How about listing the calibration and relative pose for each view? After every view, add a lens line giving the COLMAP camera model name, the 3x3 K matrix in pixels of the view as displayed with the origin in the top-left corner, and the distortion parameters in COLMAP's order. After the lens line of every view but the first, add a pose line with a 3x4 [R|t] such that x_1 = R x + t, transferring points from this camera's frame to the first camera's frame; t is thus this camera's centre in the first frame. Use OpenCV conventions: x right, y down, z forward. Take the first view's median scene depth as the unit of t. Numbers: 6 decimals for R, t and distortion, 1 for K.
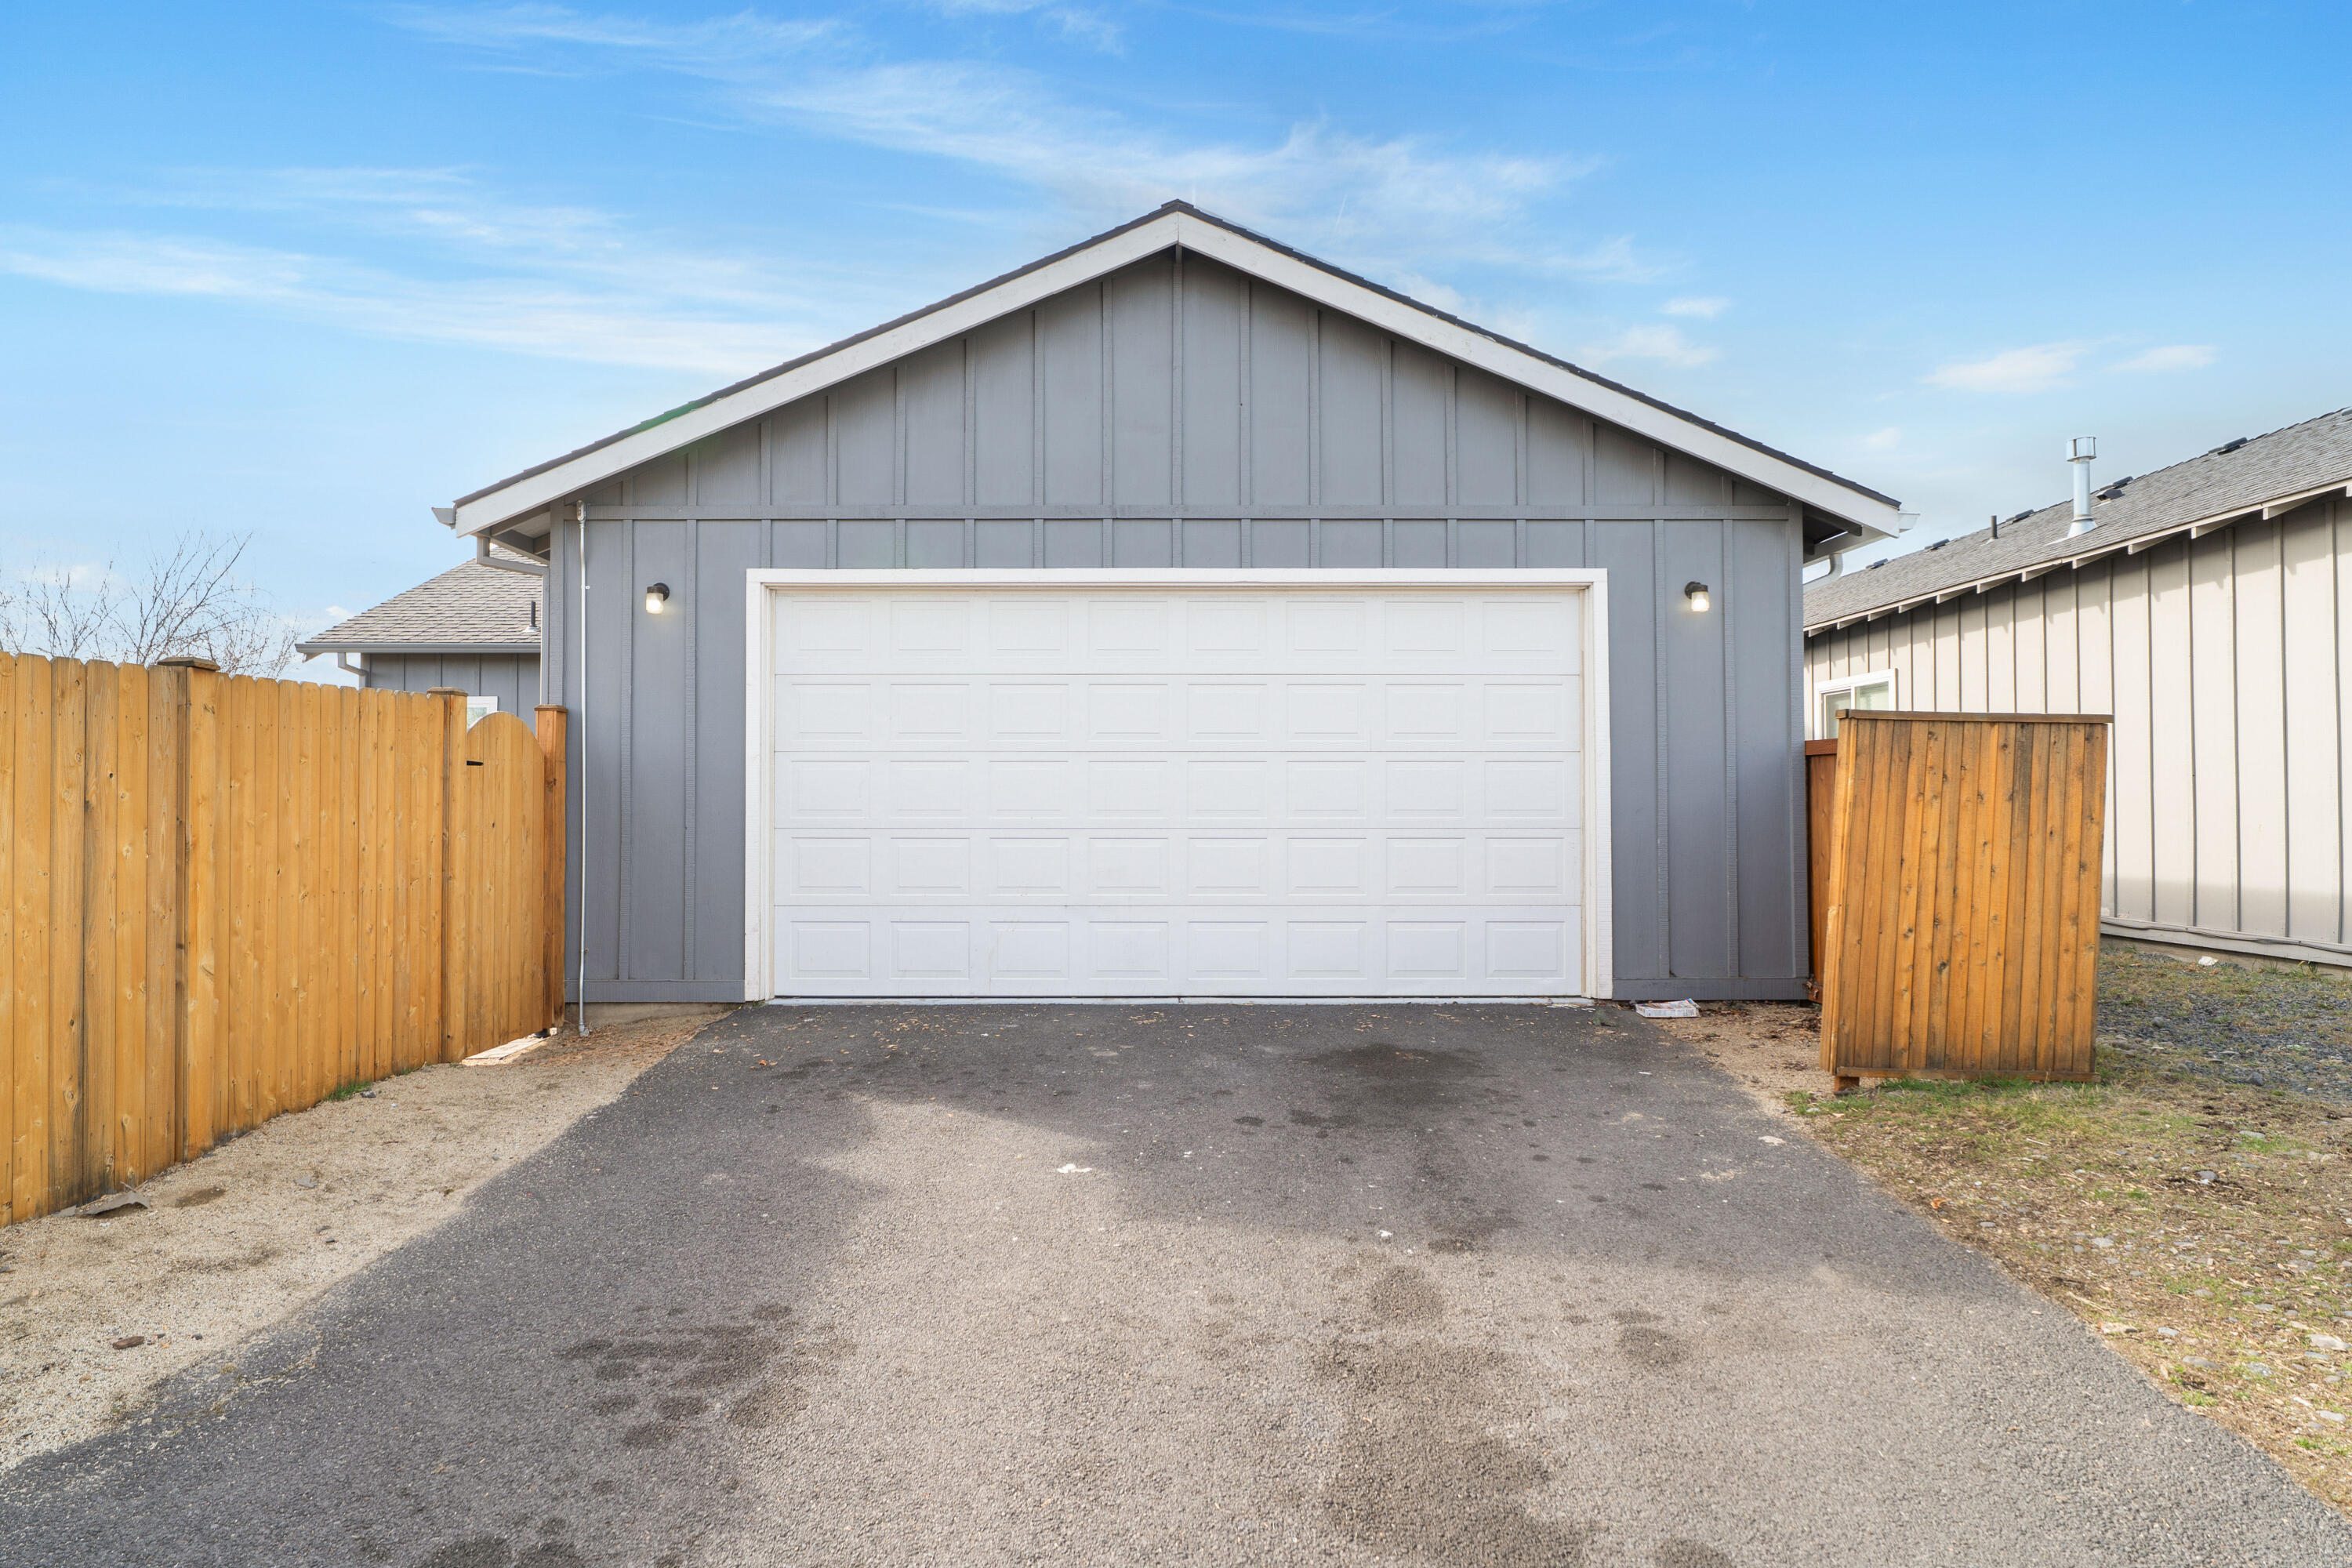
lens RADIAL K [[1401.5, 0, 1174.6], [0, 1401.5, 781.5], [0, 0, 1]] dist [-0.008226, -0.000949]
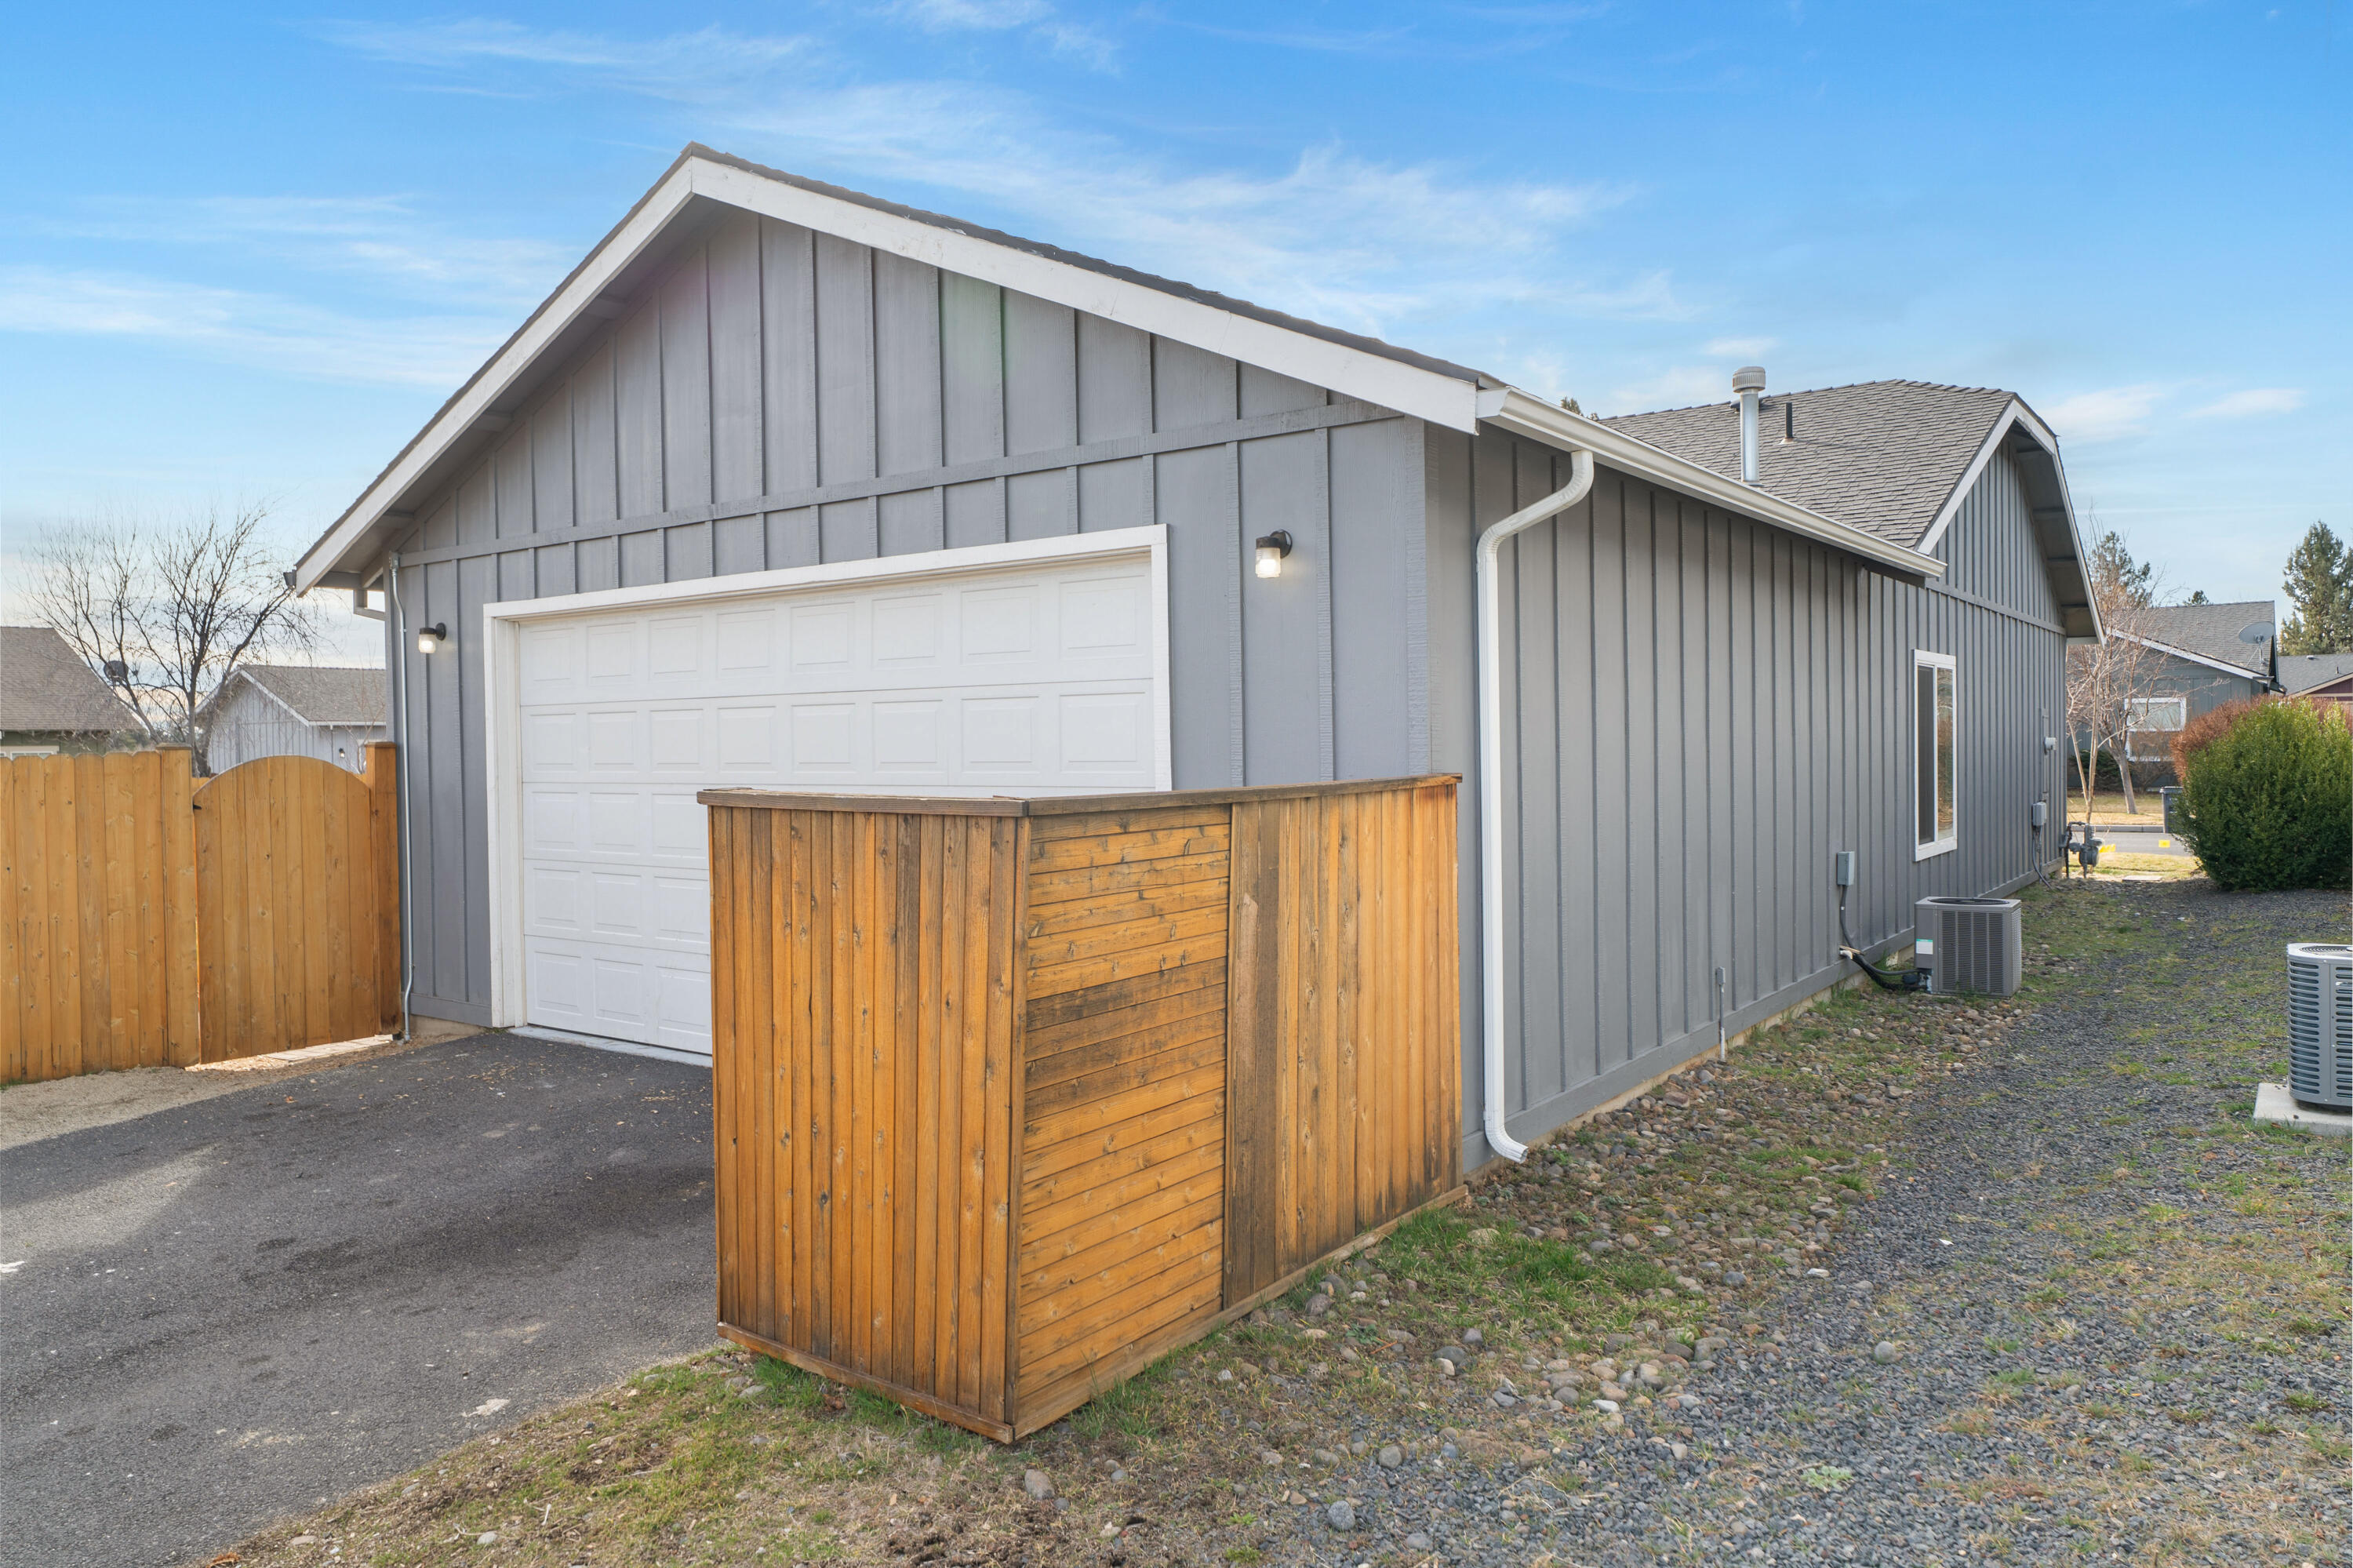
lens RADIAL K [[1555.8, 0, 1178.6], [0, 1555.8, 784.8], [0, 0, 1]] dist [-0.002055, -0.001605]
pose [[0.814171, 0.005442, -0.580600, 1.083934], [0.021279, 0.999005, 0.039202, -0.077889], [0.580235, -0.044271, 0.813245, 0.531012]]
